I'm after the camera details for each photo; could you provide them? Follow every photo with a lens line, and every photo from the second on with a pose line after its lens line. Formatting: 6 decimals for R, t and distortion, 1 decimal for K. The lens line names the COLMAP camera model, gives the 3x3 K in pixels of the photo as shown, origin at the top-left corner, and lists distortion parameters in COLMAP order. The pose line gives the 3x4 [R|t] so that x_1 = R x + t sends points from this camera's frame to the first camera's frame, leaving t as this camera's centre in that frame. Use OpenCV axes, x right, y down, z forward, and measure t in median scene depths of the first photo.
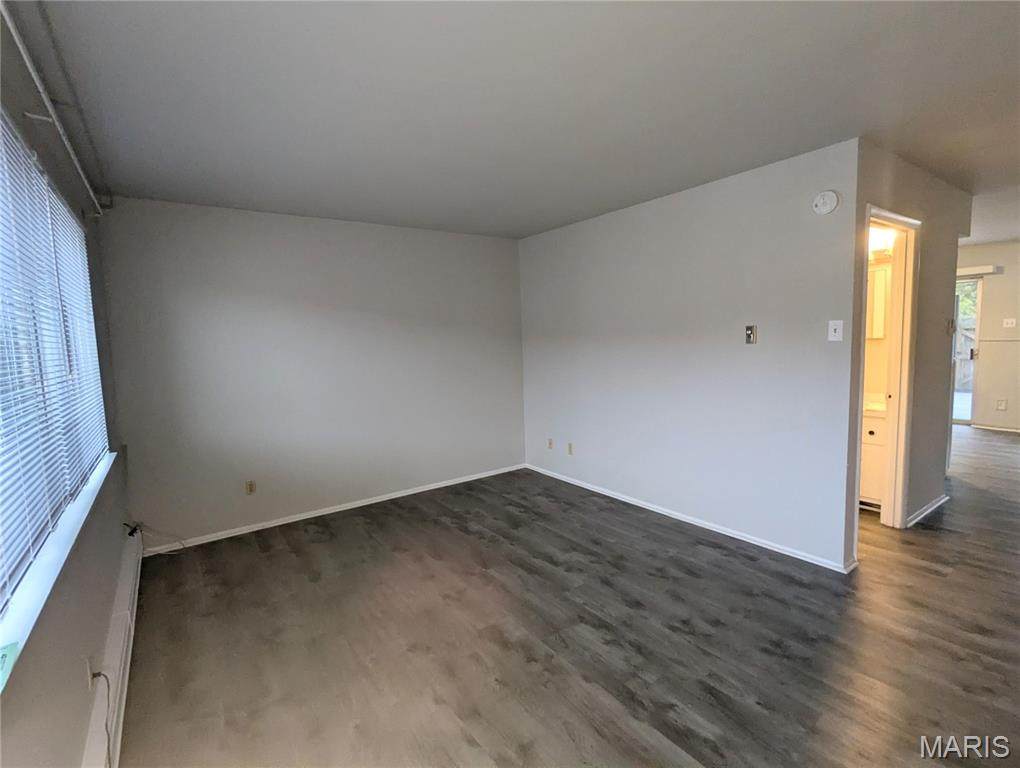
lens RADIAL K [[481.2, 0, 509.1], [0, 481.2, 384.6], [0, 0, 1]] dist [0.002945, 0.000021]
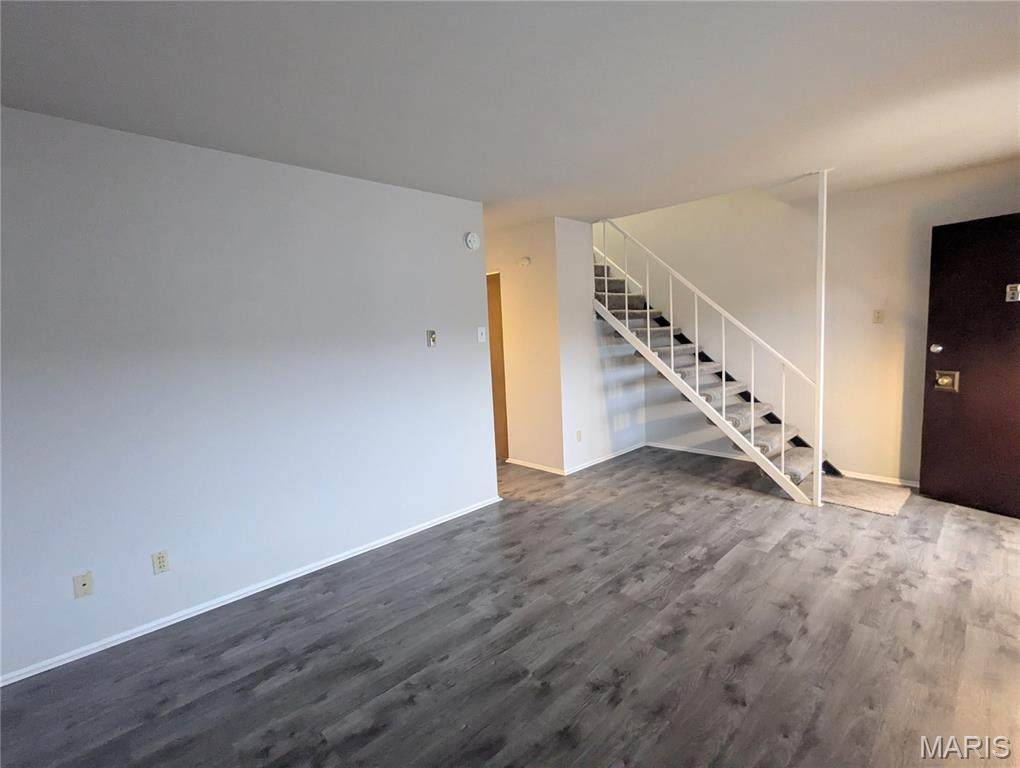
lens RADIAL K [[481.2, 0, 510.1], [0, 481.2, 383.2], [0, 0, 1]] dist [0.002945, 0.000021]
pose [[-0.139603, -0.072319, 0.987563, -0.680990], [0.145625, 0.984986, 0.092715, -0.083905], [-0.979441, 0.156757, -0.126975, 1.042187]]
